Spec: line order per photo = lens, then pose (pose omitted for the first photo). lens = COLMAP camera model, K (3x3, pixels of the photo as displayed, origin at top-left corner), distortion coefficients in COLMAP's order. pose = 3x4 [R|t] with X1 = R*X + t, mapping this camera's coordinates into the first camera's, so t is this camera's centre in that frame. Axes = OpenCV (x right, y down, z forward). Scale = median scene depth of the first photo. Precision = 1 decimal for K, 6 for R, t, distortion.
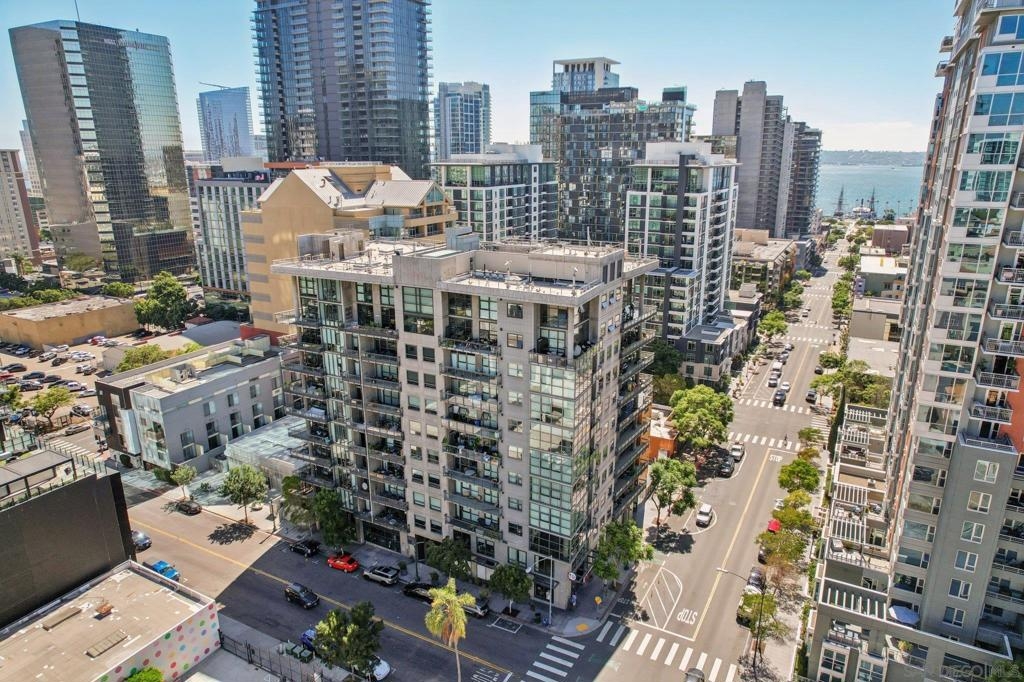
lens RADIAL K [[653.1, 0, 517.0], [0, 653.1, 340.4], [0, 0, 1]] dist [-0.066739, 0.066548]
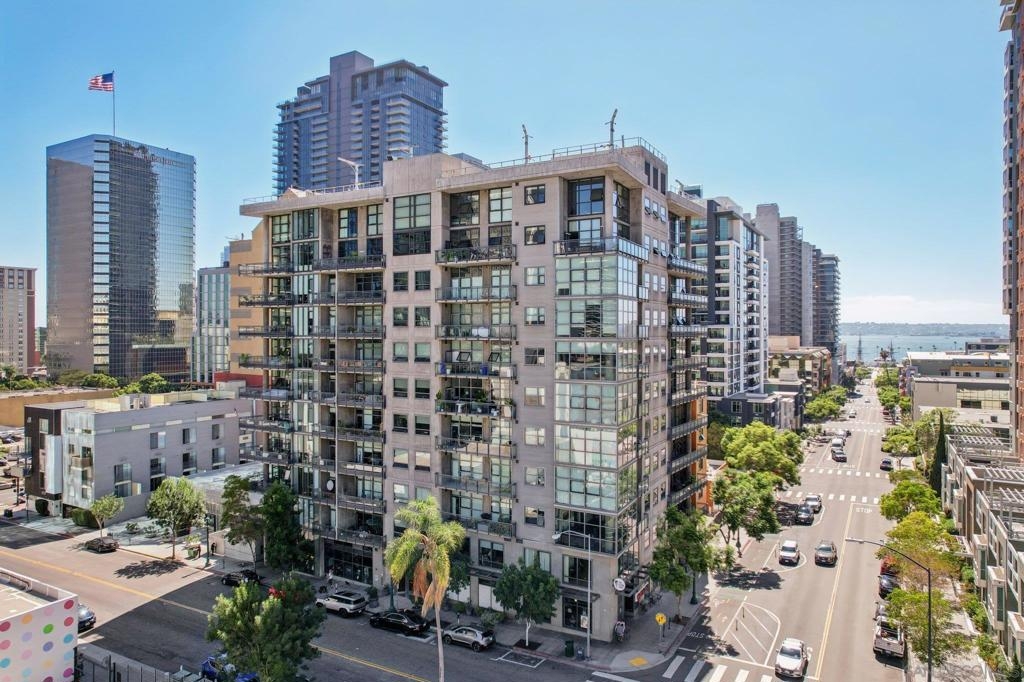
lens RADIAL K [[661.0, 0, 516.0], [0, 661.0, 327.7], [0, 0, 1]] dist [-0.072257, 0.071168]
pose [[0.999801, 0.001960, -0.019837, -0.006917], [-0.007409, 0.960397, -0.278537, 0.224887], [0.018505, 0.278629, 0.960221, 0.204526]]
